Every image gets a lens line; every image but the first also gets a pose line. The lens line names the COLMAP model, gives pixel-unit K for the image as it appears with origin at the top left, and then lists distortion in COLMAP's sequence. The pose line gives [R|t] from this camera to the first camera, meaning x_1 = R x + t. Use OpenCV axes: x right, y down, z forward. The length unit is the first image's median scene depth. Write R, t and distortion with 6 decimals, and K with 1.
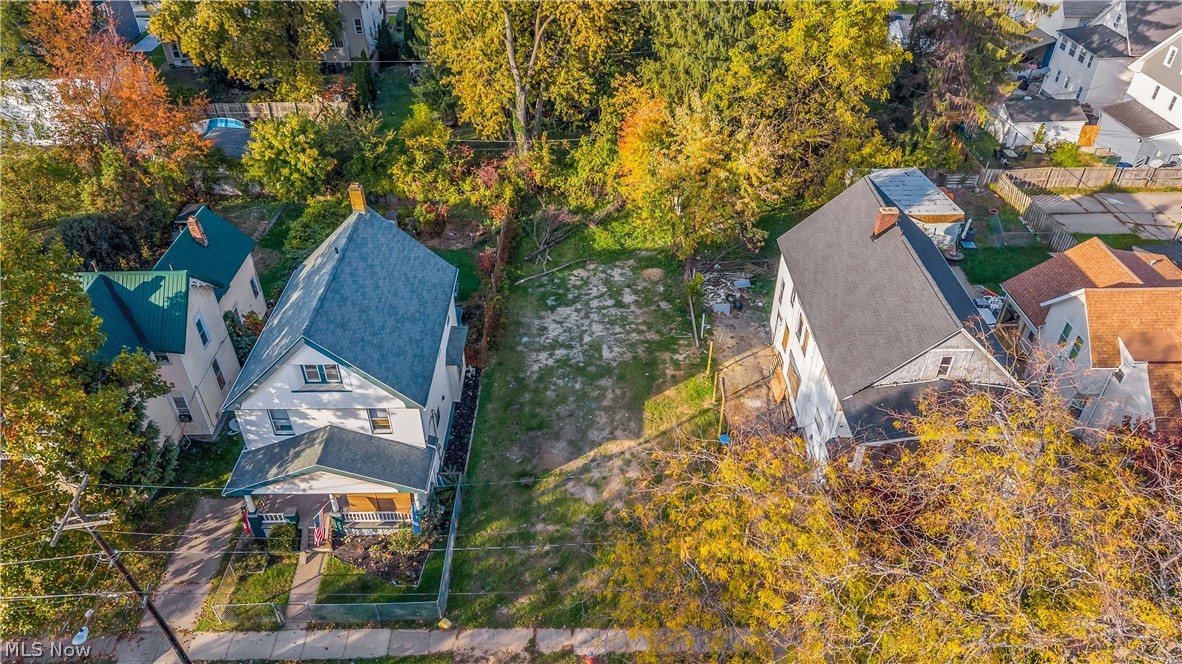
lens RADIAL K [[792.1, 0, 589.4], [0, 792.1, 340.8], [0, 0, 1]] dist [0.047298, -0.061585]
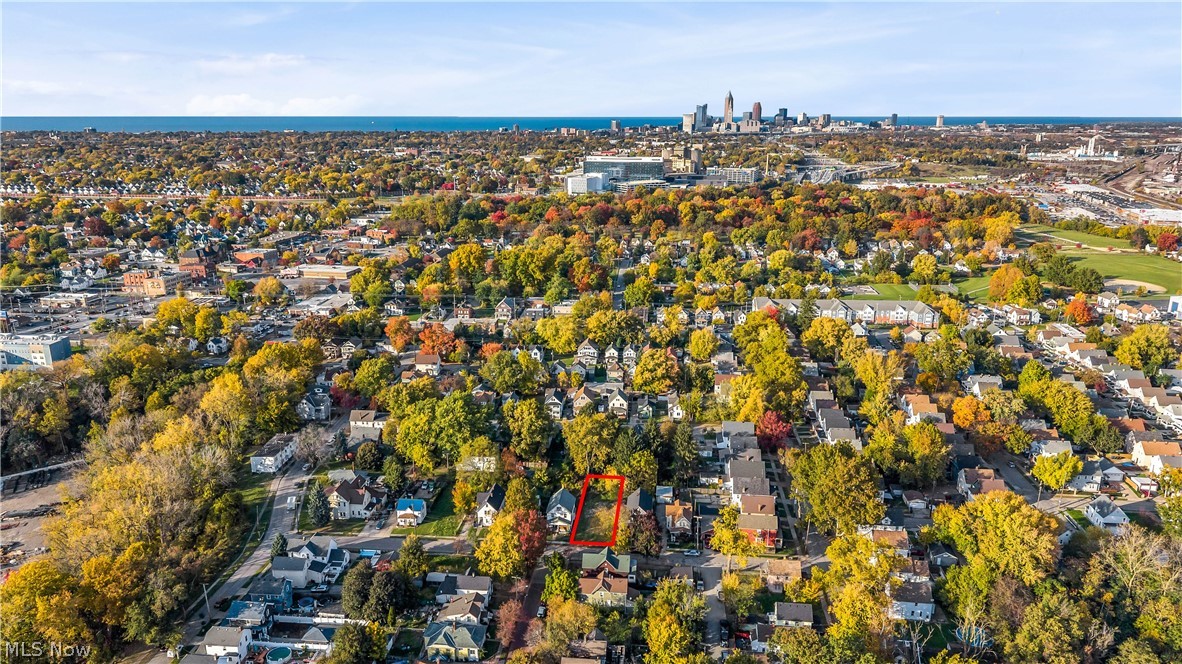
lens RADIAL K [[792.1, 0, 589.4], [0, 792.1, 340.8], [0, 0, 1]] dist [0.047298, -0.061585]
pose [[0.994544, 0.035568, -0.098071, 0.365753], [-0.068971, 0.929494, -0.362330, 0.727239], [0.078269, 0.367117, 0.926876, -3.764446]]
